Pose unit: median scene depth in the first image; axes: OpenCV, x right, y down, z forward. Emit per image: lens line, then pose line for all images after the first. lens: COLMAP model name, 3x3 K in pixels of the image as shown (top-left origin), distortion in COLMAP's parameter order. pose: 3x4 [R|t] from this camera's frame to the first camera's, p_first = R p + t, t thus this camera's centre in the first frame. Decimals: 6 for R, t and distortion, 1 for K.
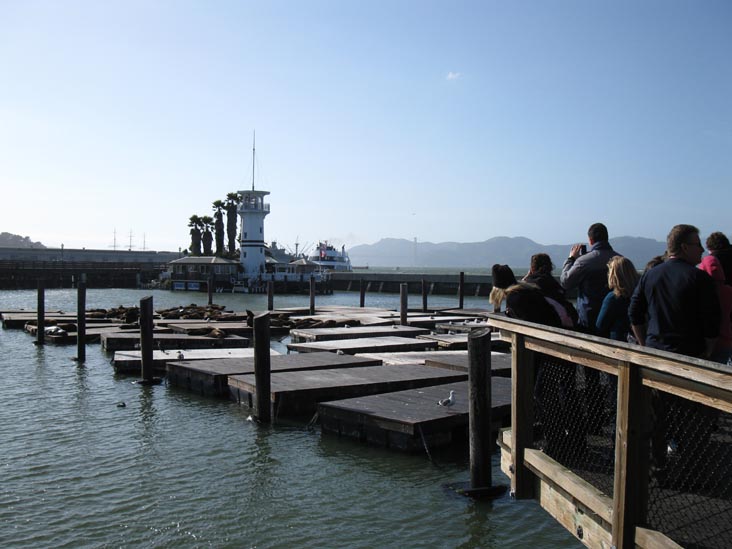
lens RADIAL K [[823.7, 0, 362.3], [0, 823.7, 269.5], [0, 0, 1]] dist [-0.116544, 0.000000]
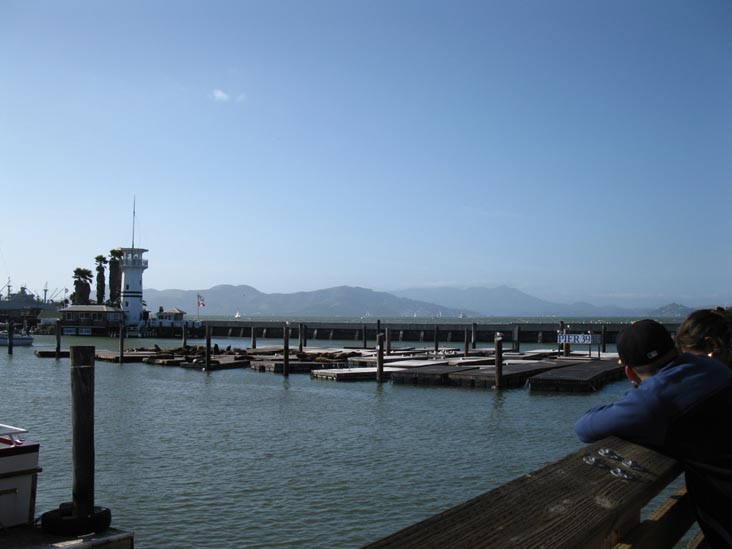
lens RADIAL K [[823.7, 0, 364.9], [0, 823.7, 280.0], [0, 0, 1]] dist [-0.116544, 0.000000]
pose [[0.937924, 0.018509, 0.346347, -0.222718], [-0.003105, 0.998983, -0.044979, -0.001507], [-0.346827, 0.041112, 0.937028, -0.174333]]
